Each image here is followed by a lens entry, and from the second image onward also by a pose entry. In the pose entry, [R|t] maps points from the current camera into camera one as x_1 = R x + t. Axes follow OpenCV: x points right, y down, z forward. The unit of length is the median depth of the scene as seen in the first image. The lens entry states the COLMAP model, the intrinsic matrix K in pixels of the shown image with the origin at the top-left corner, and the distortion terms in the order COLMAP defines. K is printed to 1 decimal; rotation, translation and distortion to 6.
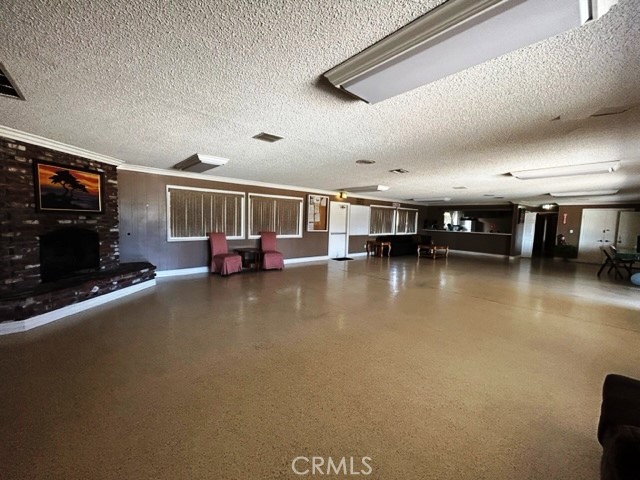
lens RADIAL K [[259.7, 0, 320.0], [0, 259.7, 240.0], [0, 0, 1]] dist [0.000031, 0.000090]
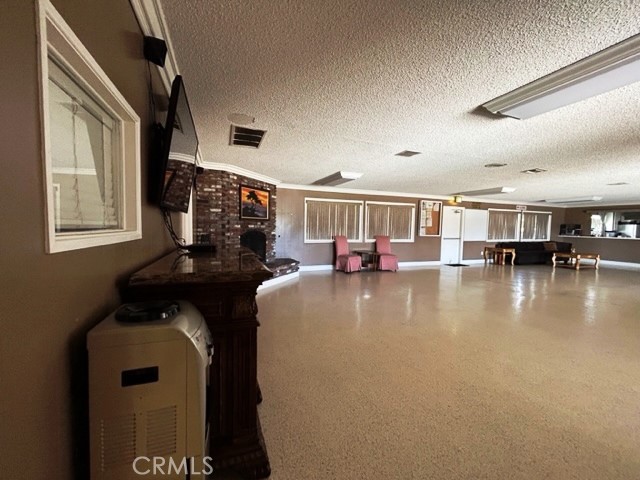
lens RADIAL K [[259.7, 0, 320.0], [0, 259.7, 240.0], [0, 0, 1]] dist [0.000031, 0.000090]
pose [[0.937064, 0.007316, -0.349080, -0.061388], [-0.018358, 0.999430, -0.028334, 0.019475], [0.348674, 0.032959, 0.936664, -0.102913]]
